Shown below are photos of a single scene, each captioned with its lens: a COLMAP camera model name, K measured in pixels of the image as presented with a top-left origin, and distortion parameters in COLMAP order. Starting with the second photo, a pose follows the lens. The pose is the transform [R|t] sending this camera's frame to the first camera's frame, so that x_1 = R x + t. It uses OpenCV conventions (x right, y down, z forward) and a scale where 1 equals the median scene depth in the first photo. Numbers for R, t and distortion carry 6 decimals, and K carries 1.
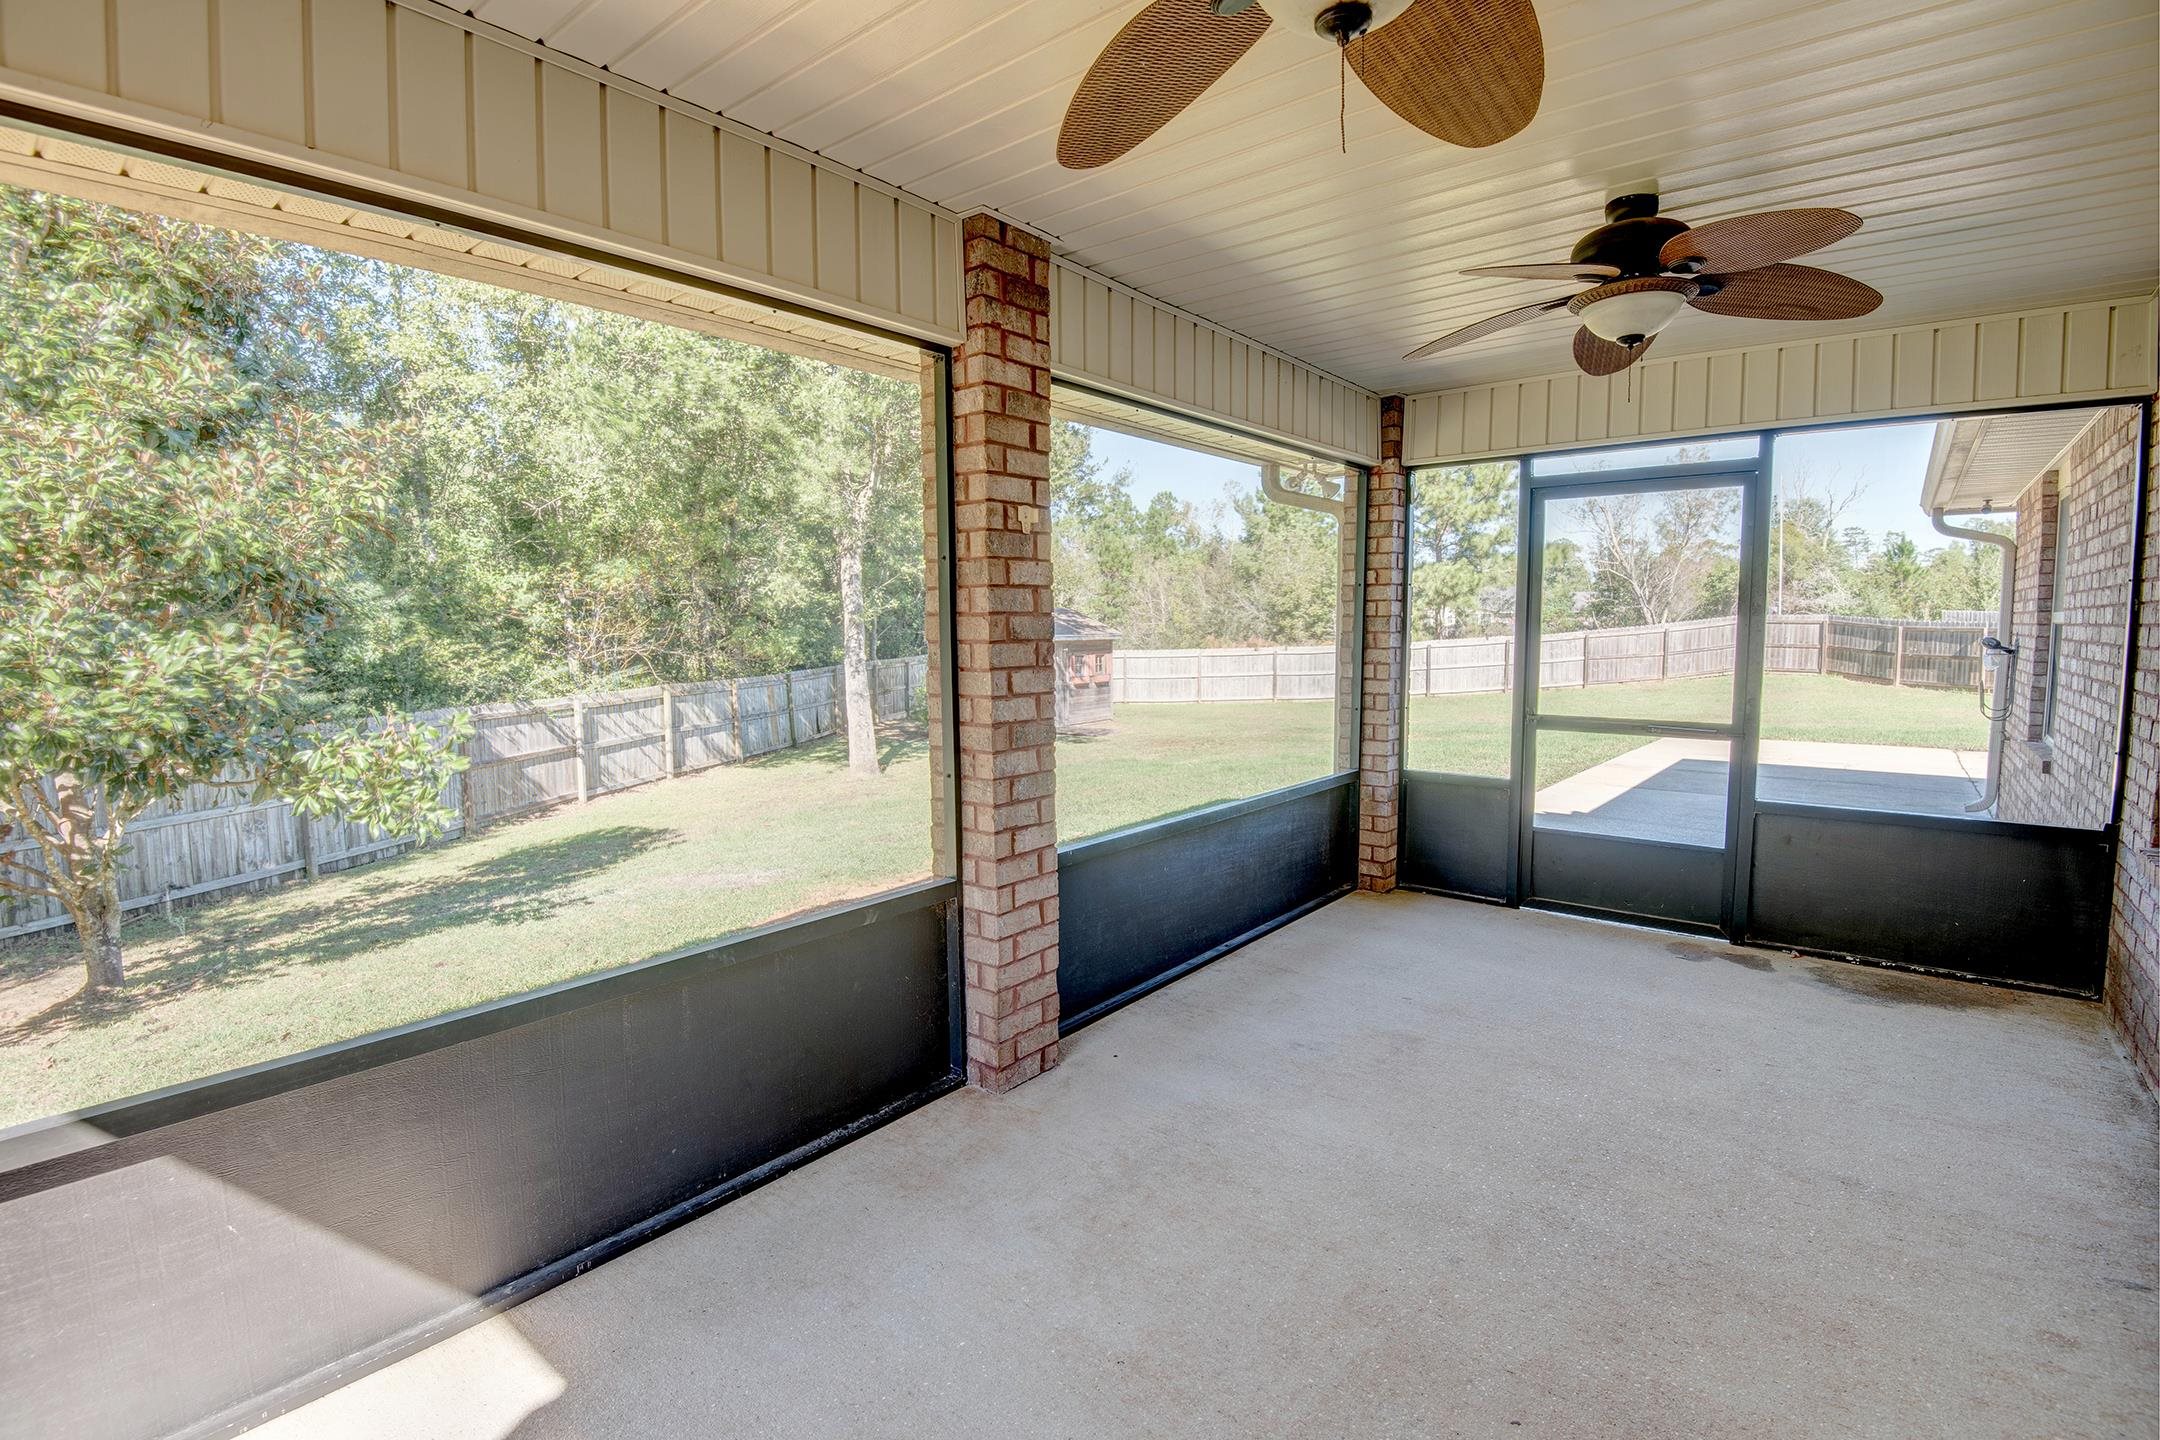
lens RADIAL K [[1005.1, 0, 1079.9], [0, 1005.1, 721.1], [0, 0, 1]] dist [-0.030033, -0.007647]
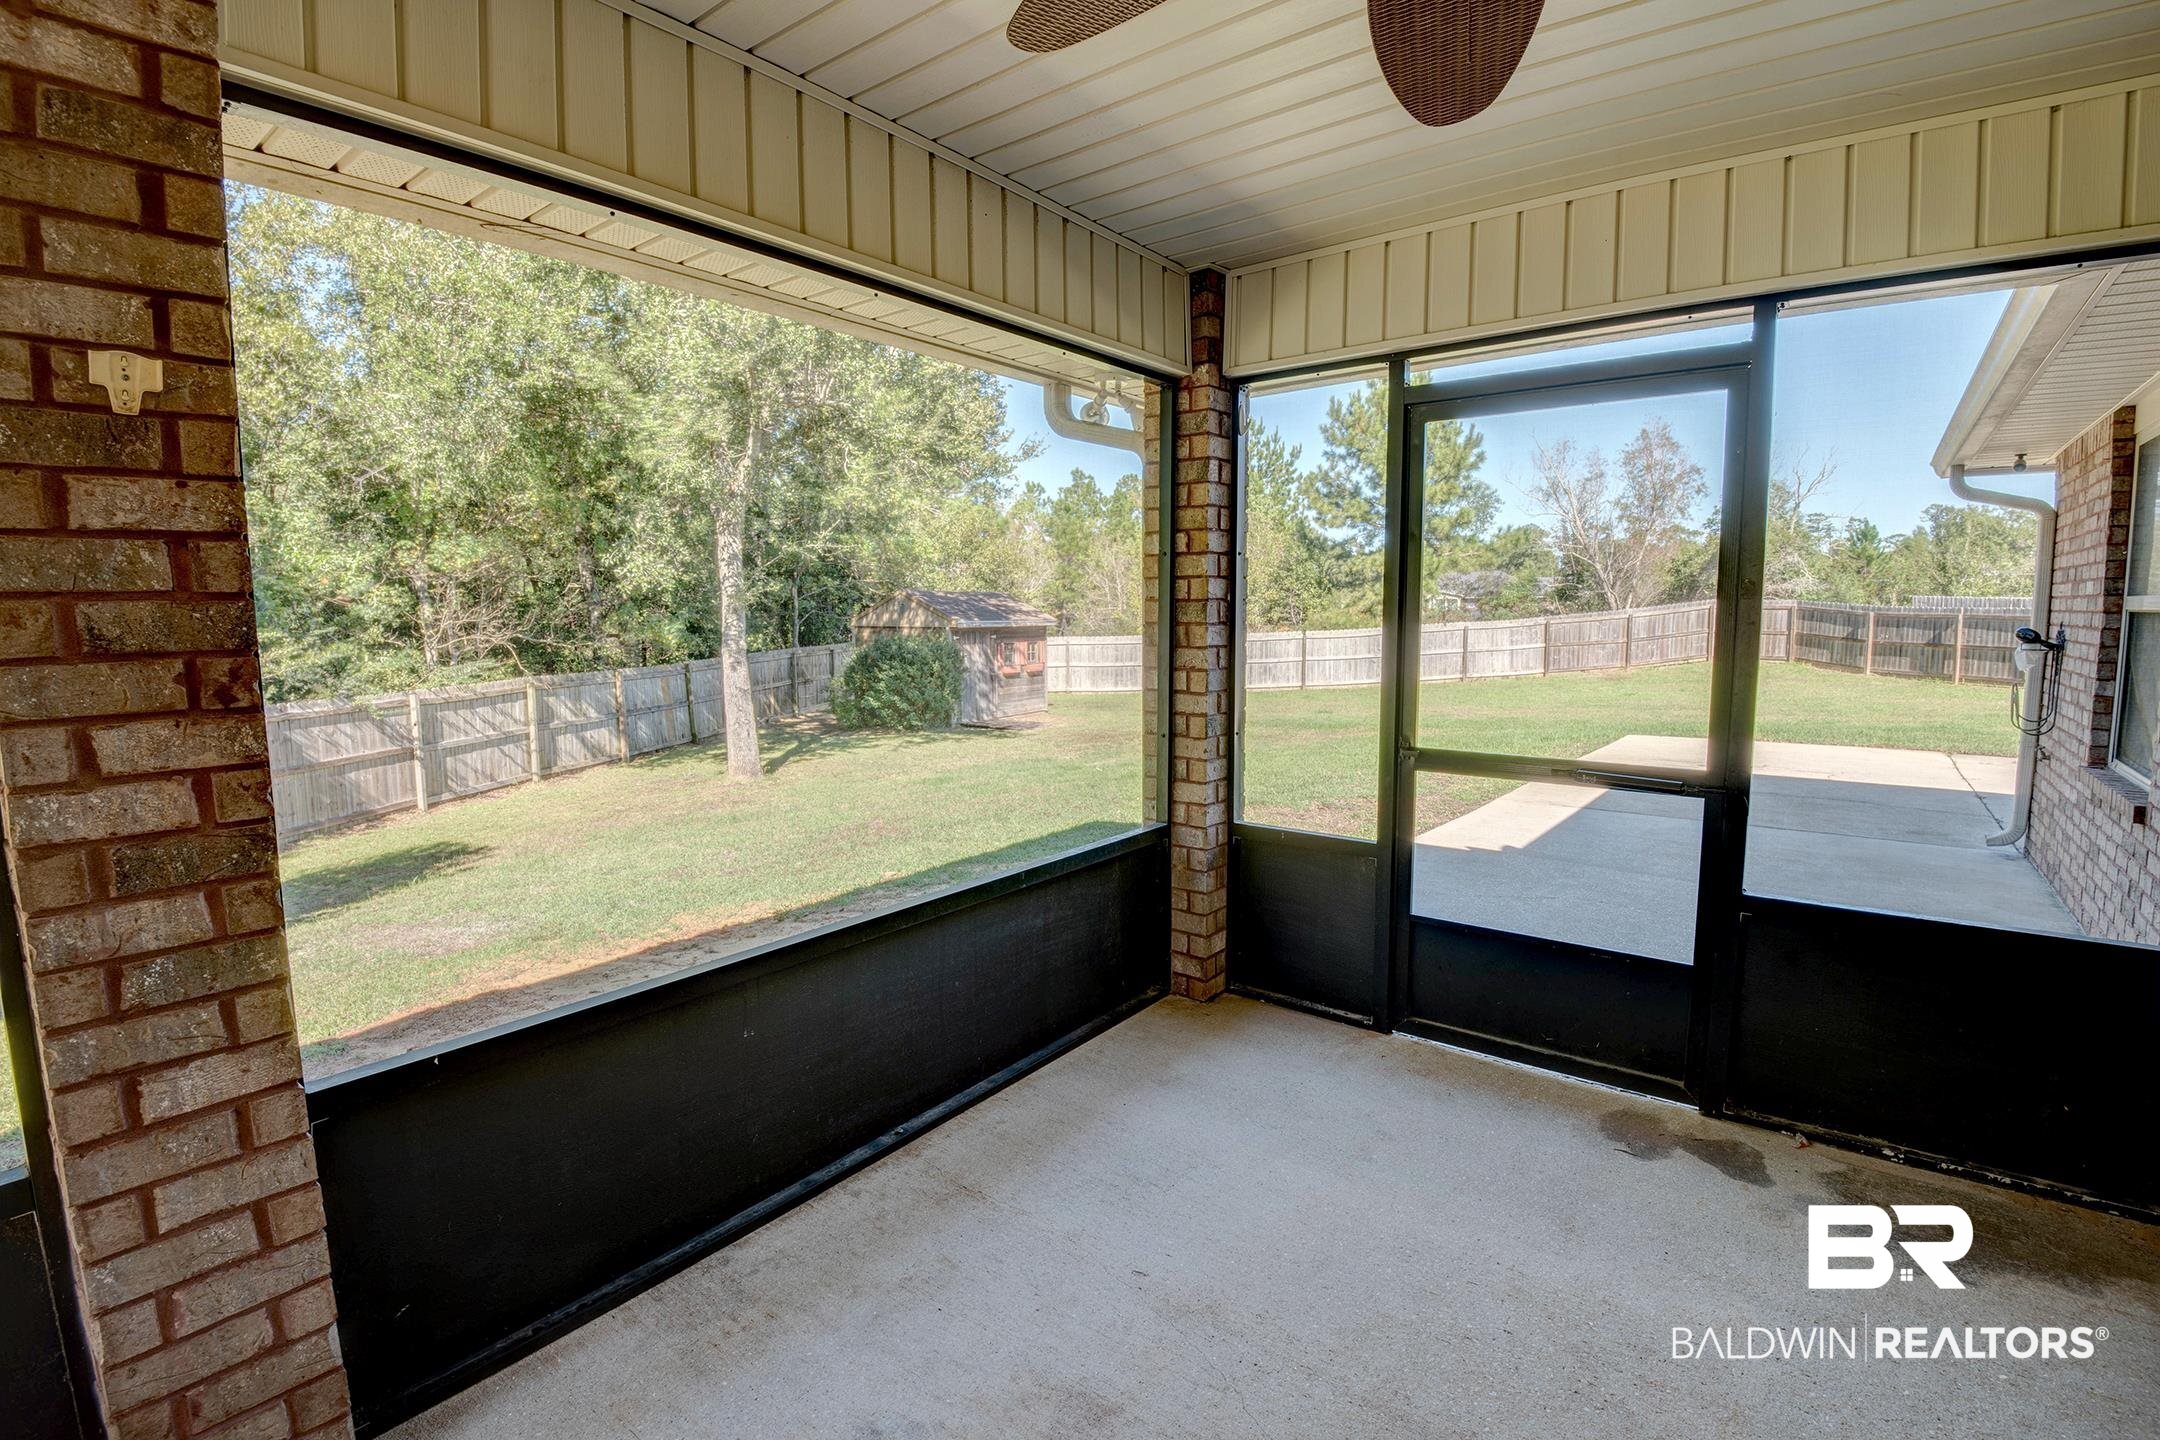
lens RADIAL K [[1005.1, 0, 1084.8], [0, 1005.1, 720.1], [0, 0, 1]] dist [-0.030033, -0.007647]
pose [[0.999523, -0.002528, 0.030781, 0.196751], [0.002096, 0.999899, 0.014064, -0.031731], [-0.030813, -0.013993, 0.999427, 0.309462]]
